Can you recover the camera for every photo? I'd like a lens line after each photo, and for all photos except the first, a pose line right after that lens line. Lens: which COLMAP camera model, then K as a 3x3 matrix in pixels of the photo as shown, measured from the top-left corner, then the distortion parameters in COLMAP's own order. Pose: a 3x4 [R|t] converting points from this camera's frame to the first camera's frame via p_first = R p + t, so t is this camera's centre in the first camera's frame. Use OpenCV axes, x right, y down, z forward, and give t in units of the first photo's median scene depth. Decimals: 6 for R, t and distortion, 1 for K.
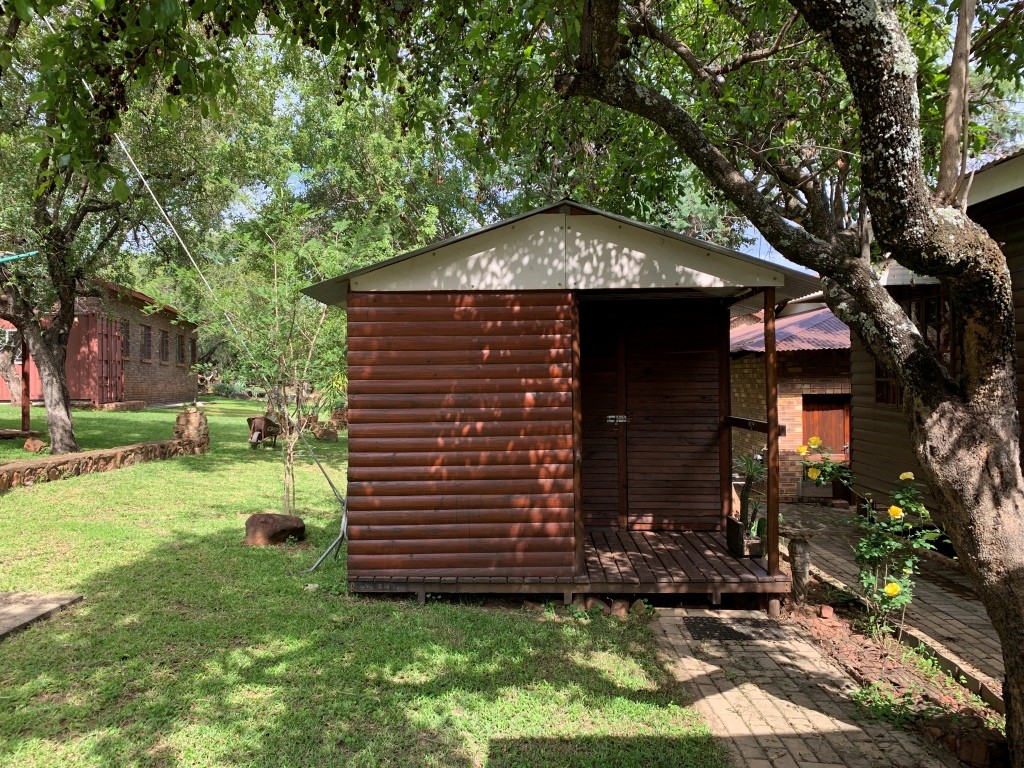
lens RADIAL K [[782.9, 0, 512.1], [0, 782.9, 385.5], [0, 0, 1]] dist [0.023037, -0.024717]
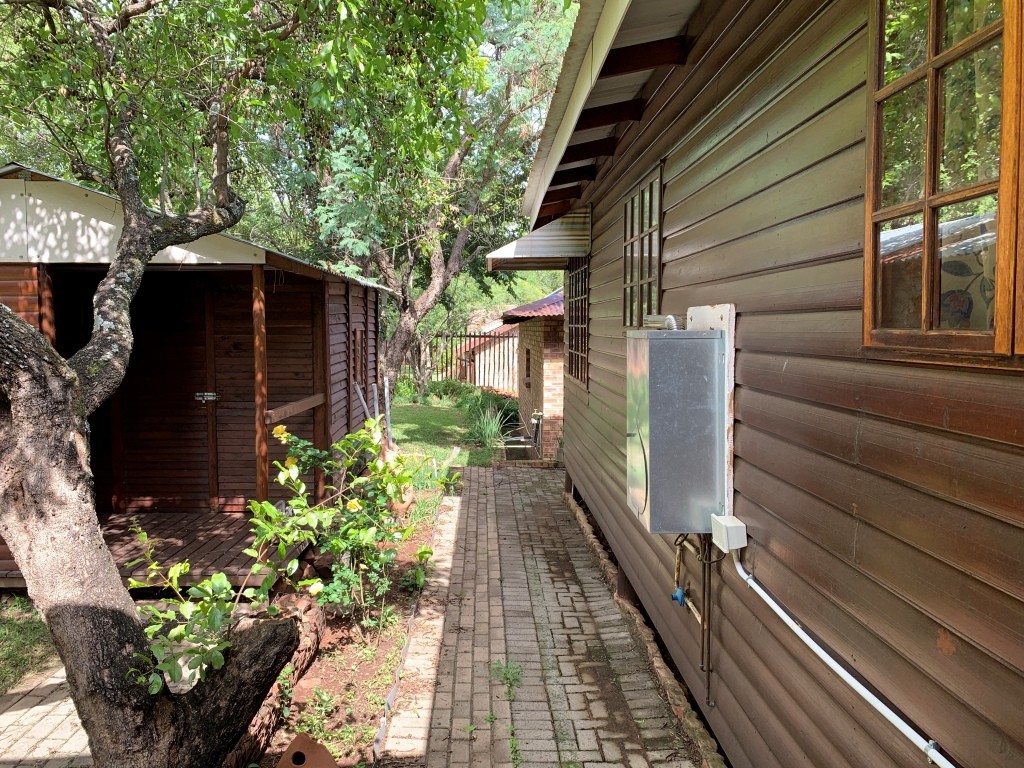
lens RADIAL K [[782.9, 0, 513.0], [0, 782.9, 379.7], [0, 0, 1]] dist [0.023037, -0.024717]
pose [[0.999427, 0.002882, 0.033739, 0.606494], [-0.004661, 0.998597, 0.052752, -0.036960], [-0.033540, -0.052879, 0.998038, 0.053324]]
